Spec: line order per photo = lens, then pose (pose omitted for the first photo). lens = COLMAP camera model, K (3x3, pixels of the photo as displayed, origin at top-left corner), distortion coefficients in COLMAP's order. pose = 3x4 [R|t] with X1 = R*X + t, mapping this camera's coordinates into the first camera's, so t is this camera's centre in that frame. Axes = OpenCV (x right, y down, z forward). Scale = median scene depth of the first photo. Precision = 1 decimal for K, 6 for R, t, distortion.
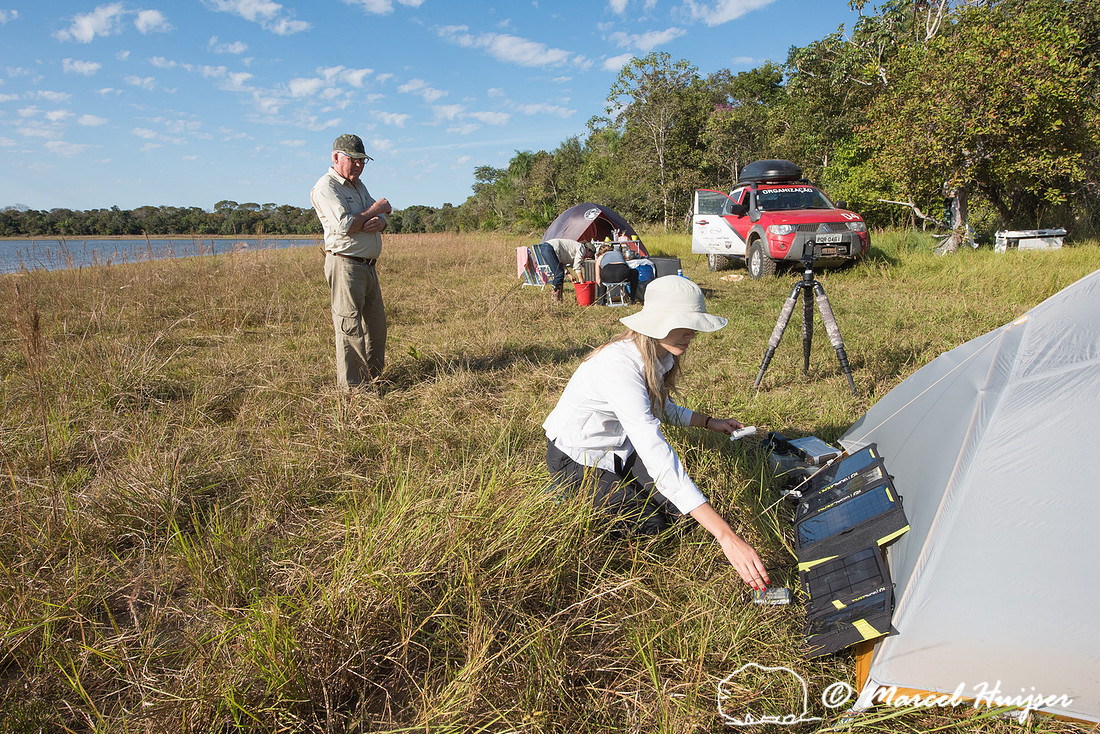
lens RADIAL K [[584.0, 0, 552.5], [0, 584.0, 386.8], [0, 0, 1]] dist [0.001226, -0.000256]
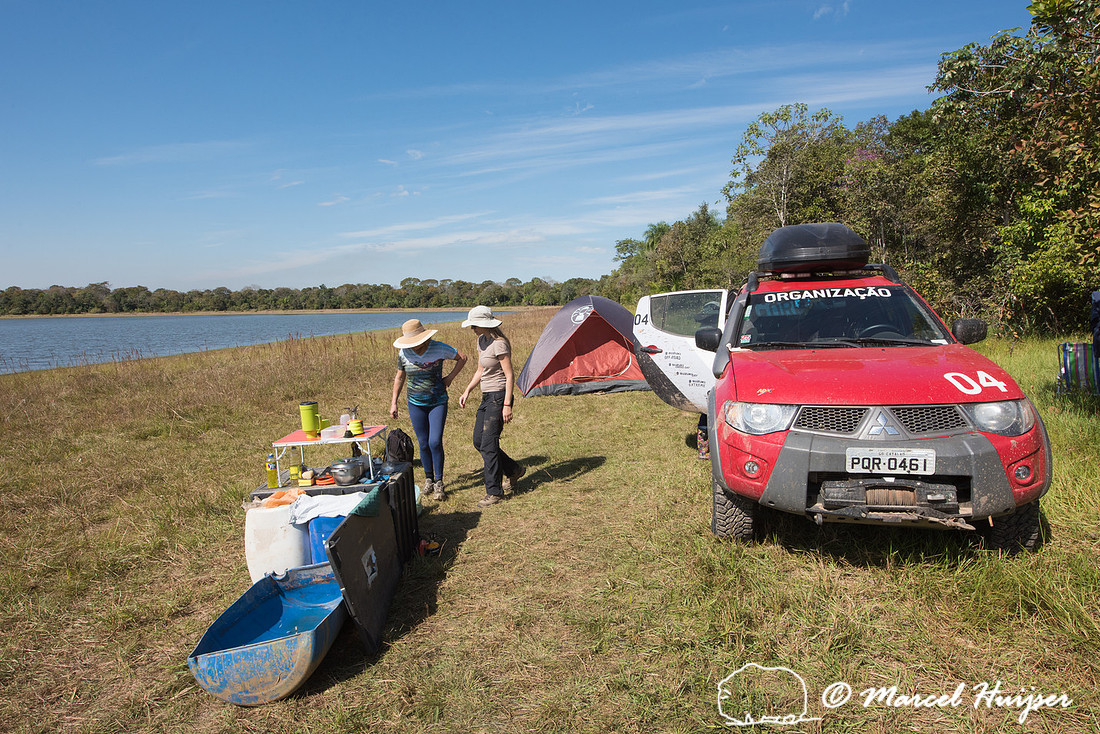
lens RADIAL K [[598.6, 0, 548.7], [0, 598.6, 384.2], [0, 0, 1]] dist [0.001383, 0.000444]
pose [[0.966315, 0.022355, -0.256391, 0.085621], [-0.053615, 0.991849, -0.115590, -0.056158], [0.251717, 0.125442, 0.959637, 0.145313]]
